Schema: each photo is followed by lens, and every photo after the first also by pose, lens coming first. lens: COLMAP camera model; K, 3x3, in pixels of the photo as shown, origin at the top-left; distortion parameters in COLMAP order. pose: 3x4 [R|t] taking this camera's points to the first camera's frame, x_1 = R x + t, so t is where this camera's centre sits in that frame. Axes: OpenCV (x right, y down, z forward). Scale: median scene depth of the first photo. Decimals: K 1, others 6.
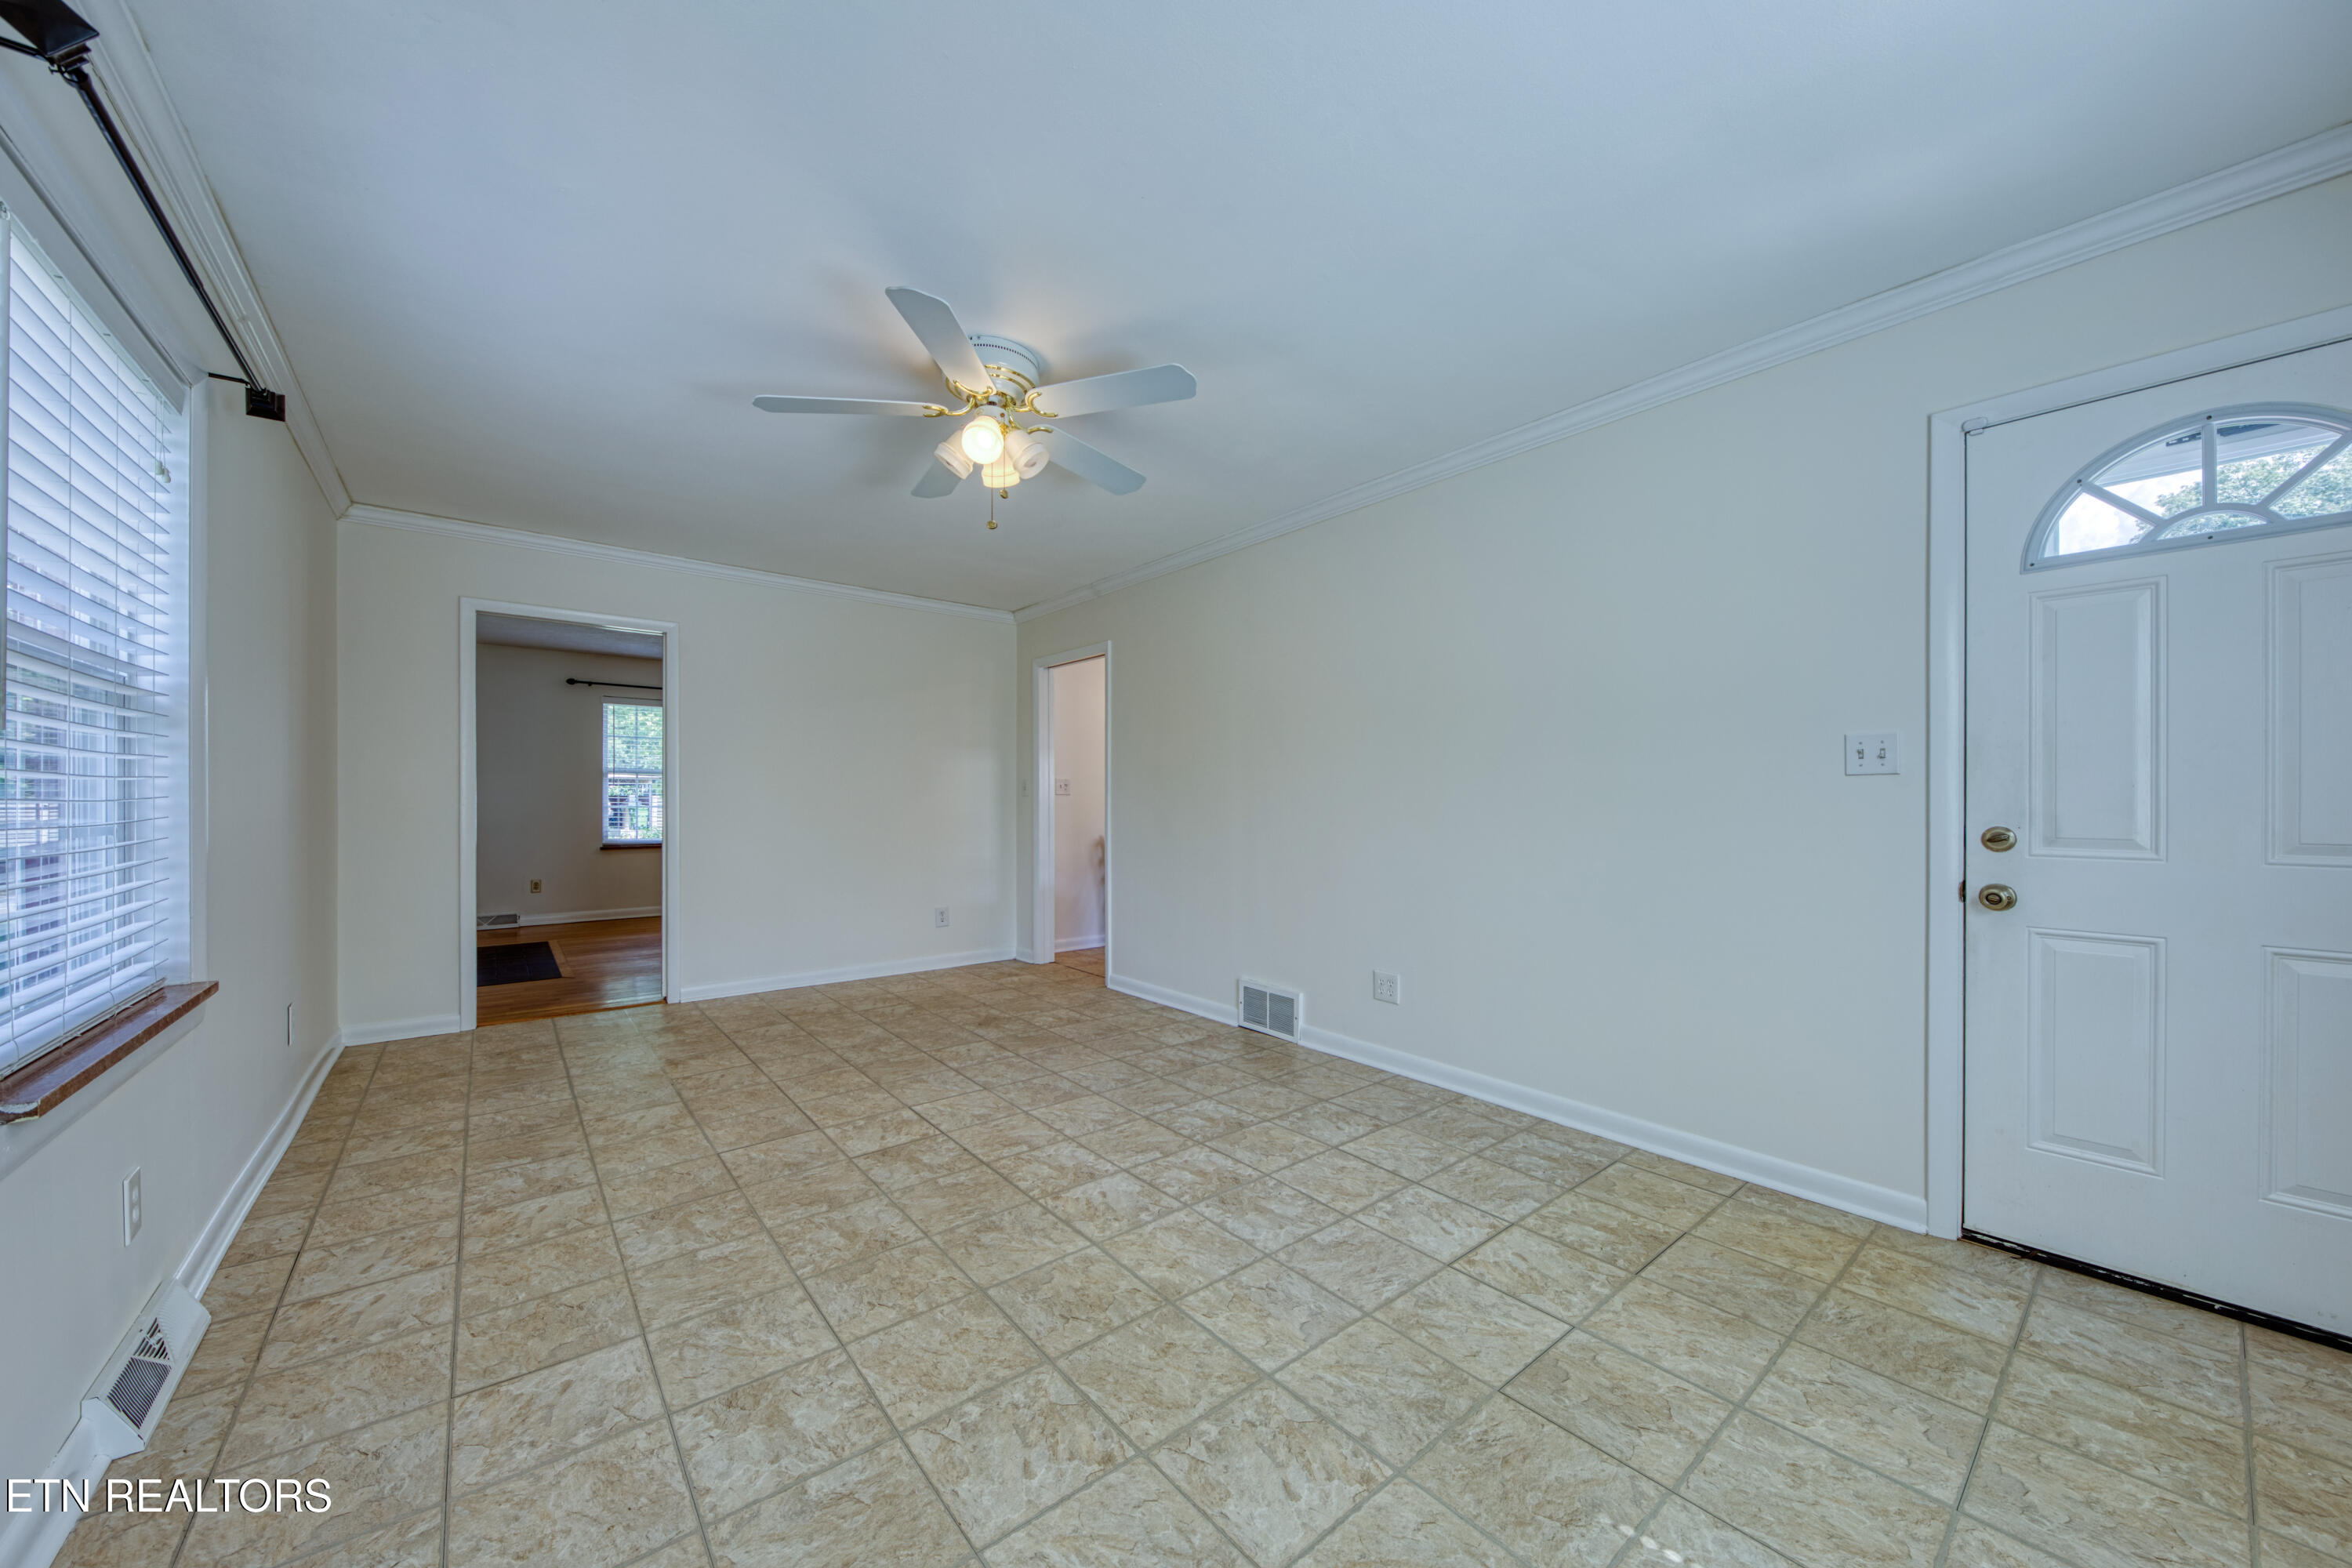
lens RADIAL K [[827.6, 0, 1178.7], [0, 827.6, 805.4], [0, 0, 1]] dist [0.013503, -0.006570]
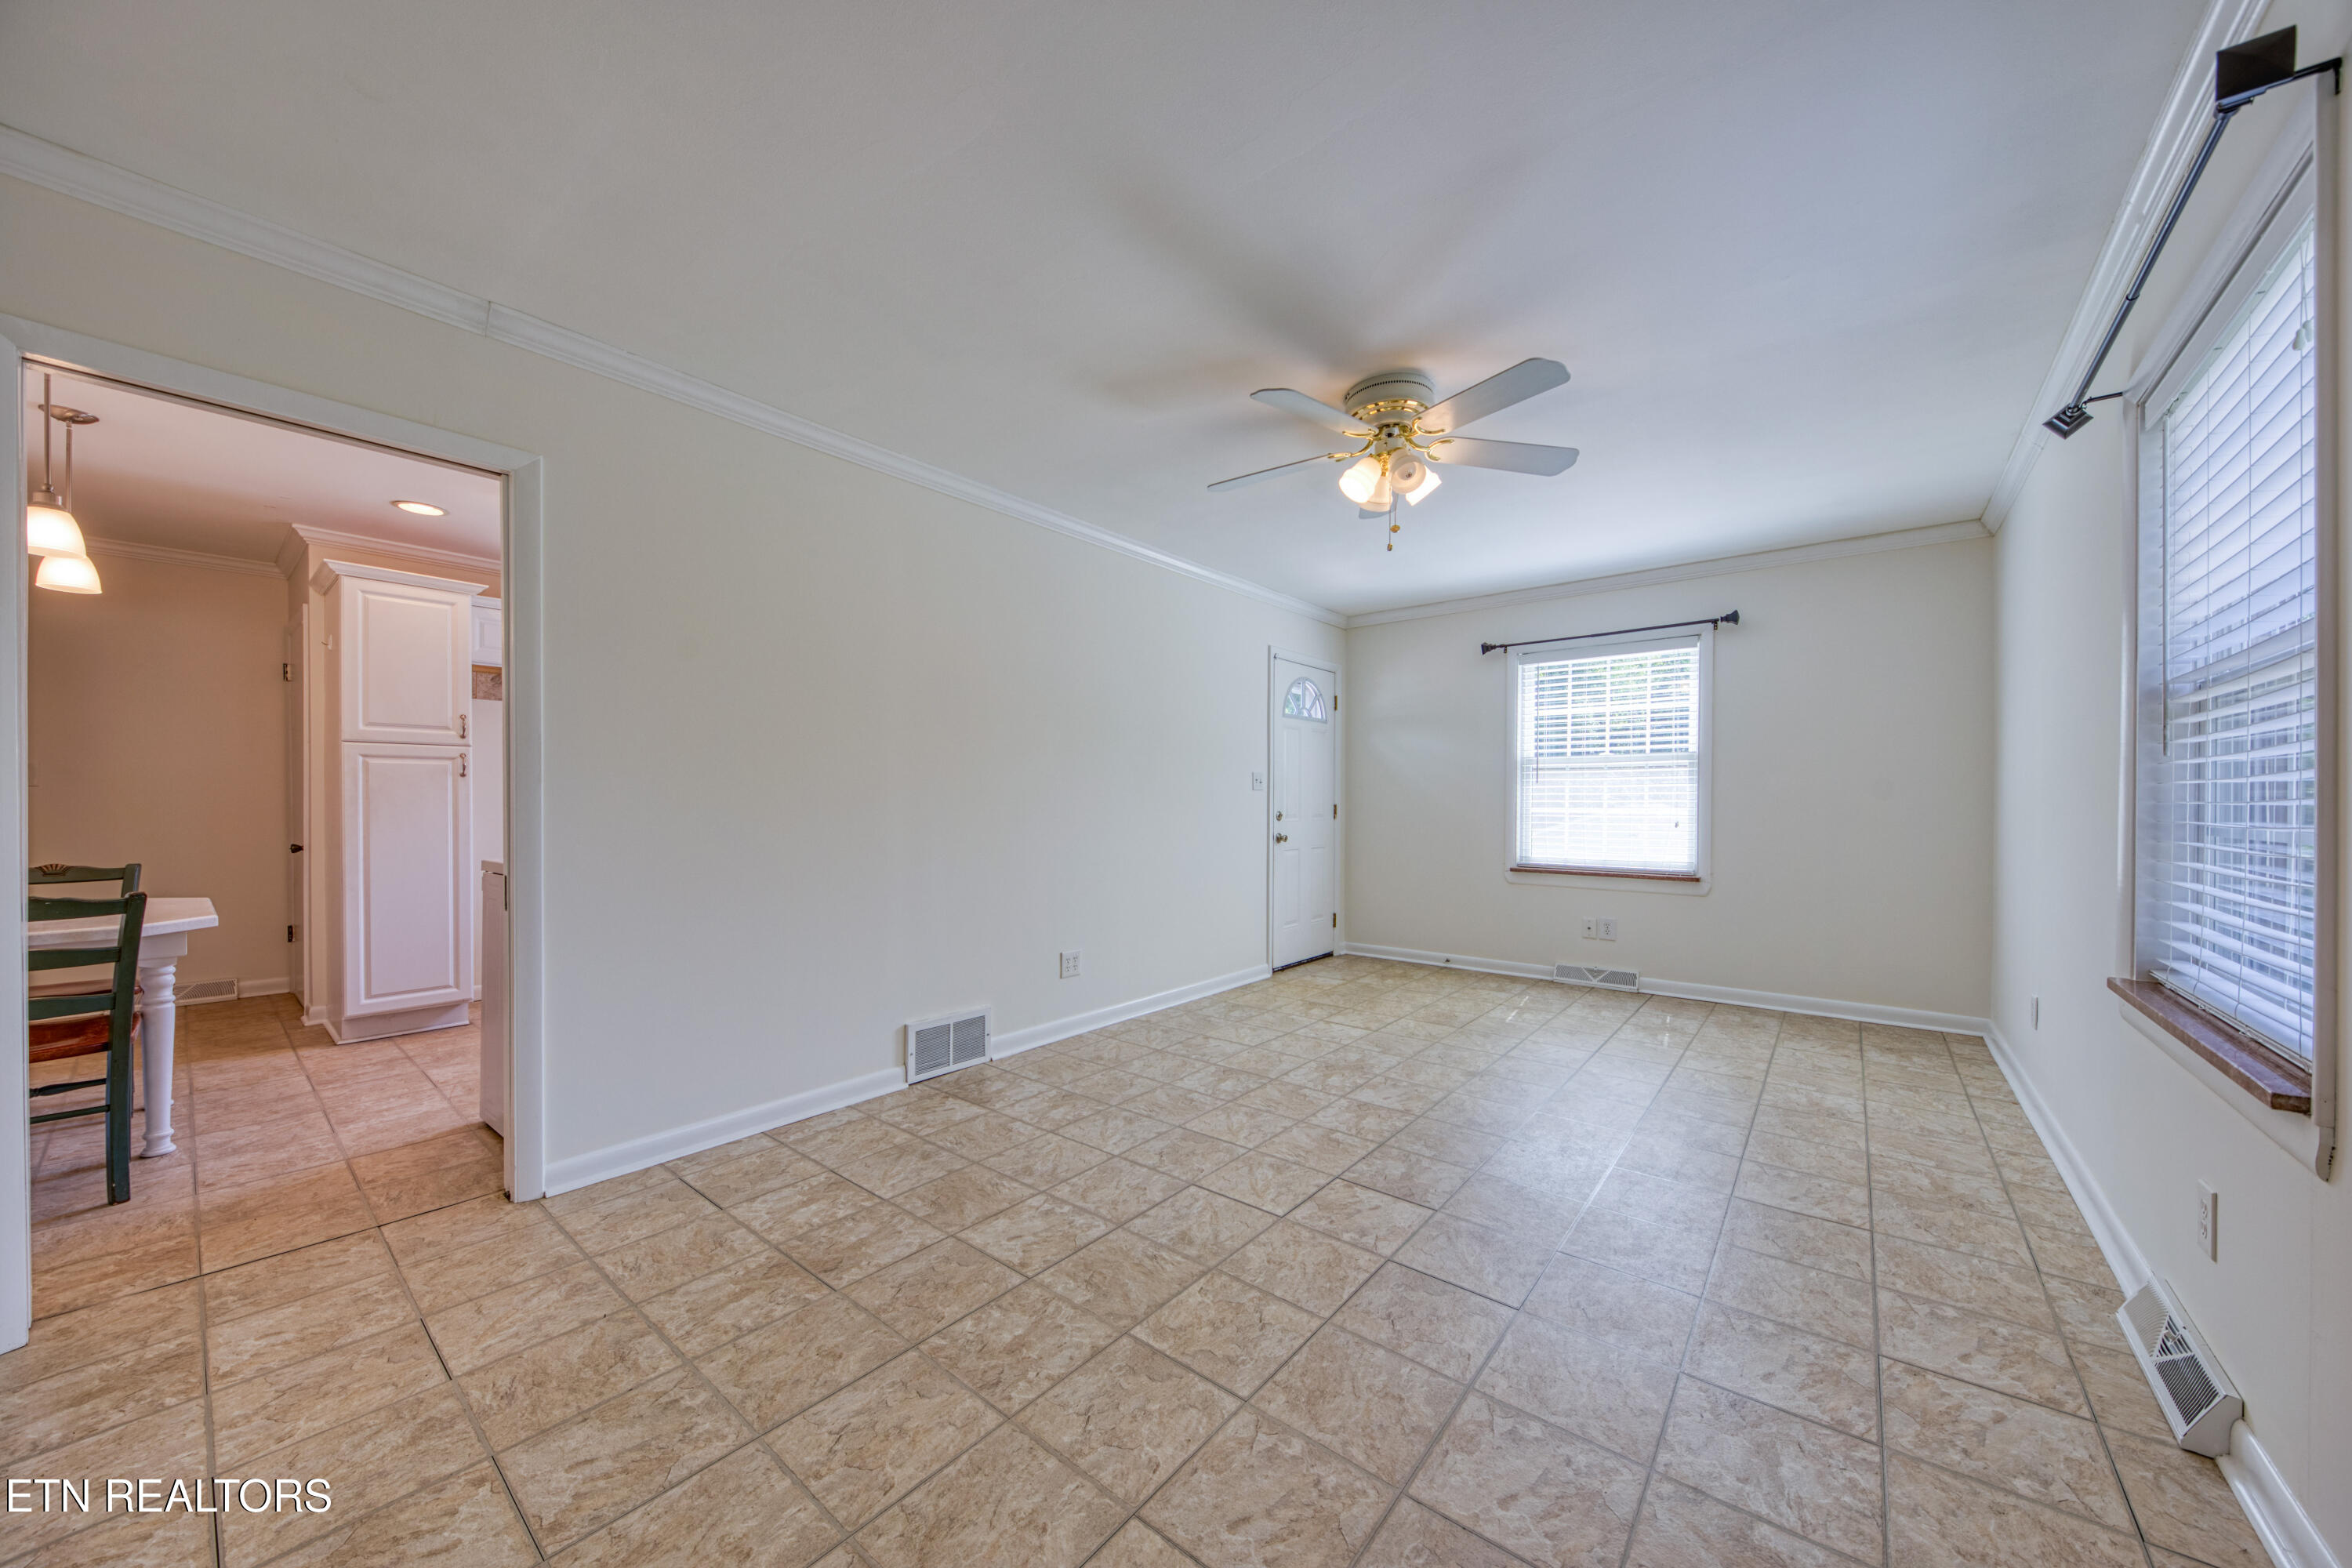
lens RADIAL K [[827.6, 0, 1178.7], [0, 827.6, 805.4], [0, 0, 1]] dist [0.013503, -0.006570]
pose [[-0.199510, -0.005475, 0.979880, -1.054622], [0.003118, 0.999976, 0.006222, -0.006977], [-0.979891, 0.004296, -0.199488, 1.268604]]
